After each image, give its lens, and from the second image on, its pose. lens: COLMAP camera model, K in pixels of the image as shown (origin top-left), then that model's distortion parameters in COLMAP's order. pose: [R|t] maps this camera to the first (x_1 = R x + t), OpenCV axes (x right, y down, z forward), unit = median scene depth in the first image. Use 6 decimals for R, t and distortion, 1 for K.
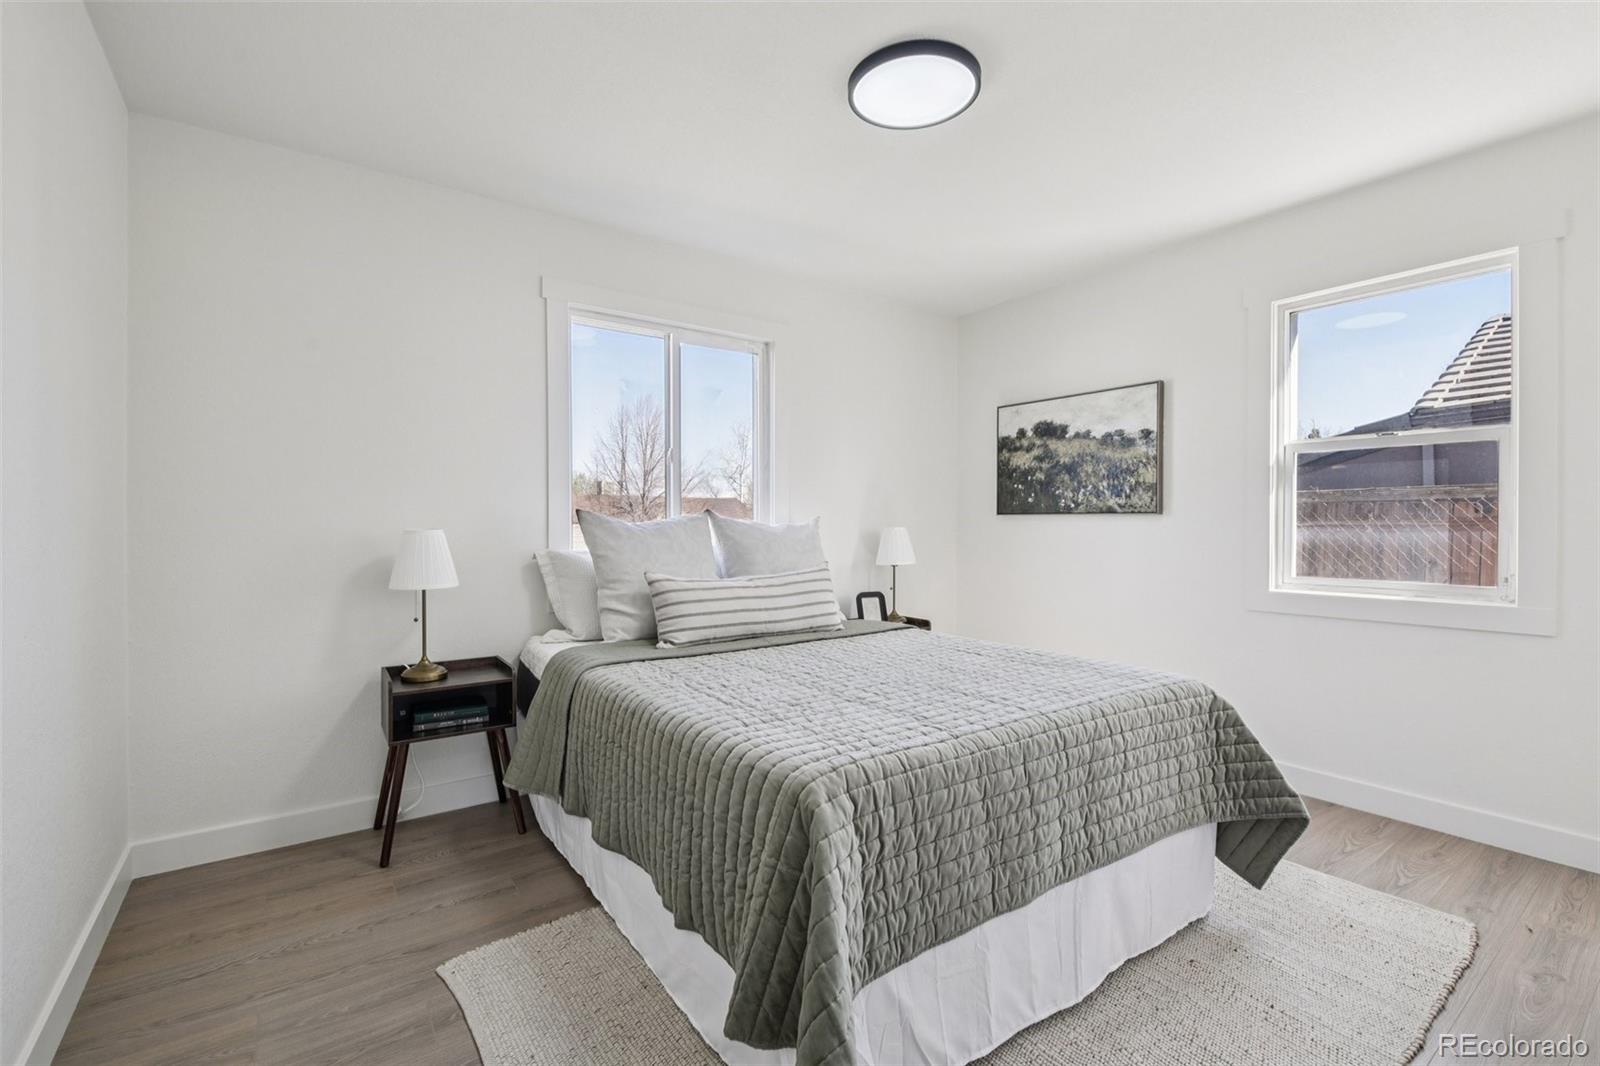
lens RADIAL K [[706.3, 0, 798.9], [0, 706.3, 525.2], [0, 0, 1]] dist [0.000481, -0.009035]
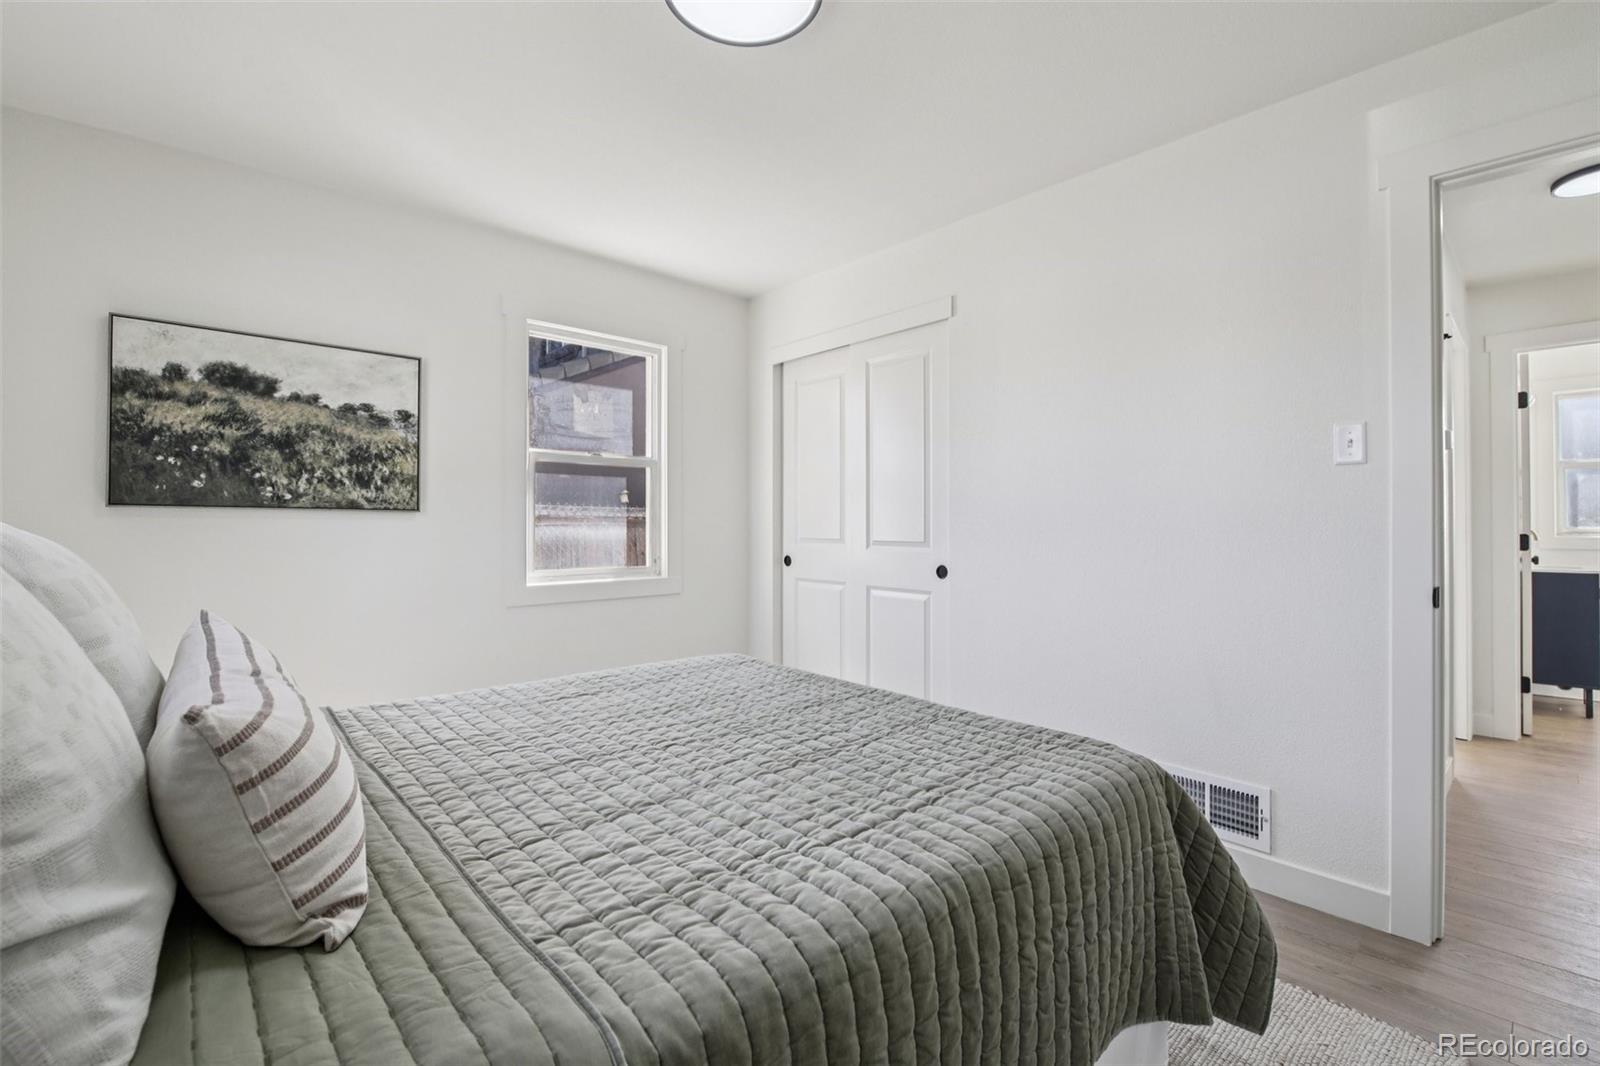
lens RADIAL K [[706.3, 0, 798.9], [0, 706.3, 525.2], [0, 0, 1]] dist [0.000481, -0.009035]
pose [[-0.119497, 0.002294, 0.992832, -0.369407], [0.002548, 0.999995, -0.002004, 0.003347], [-0.992831, 0.002290, -0.119502, 0.587175]]
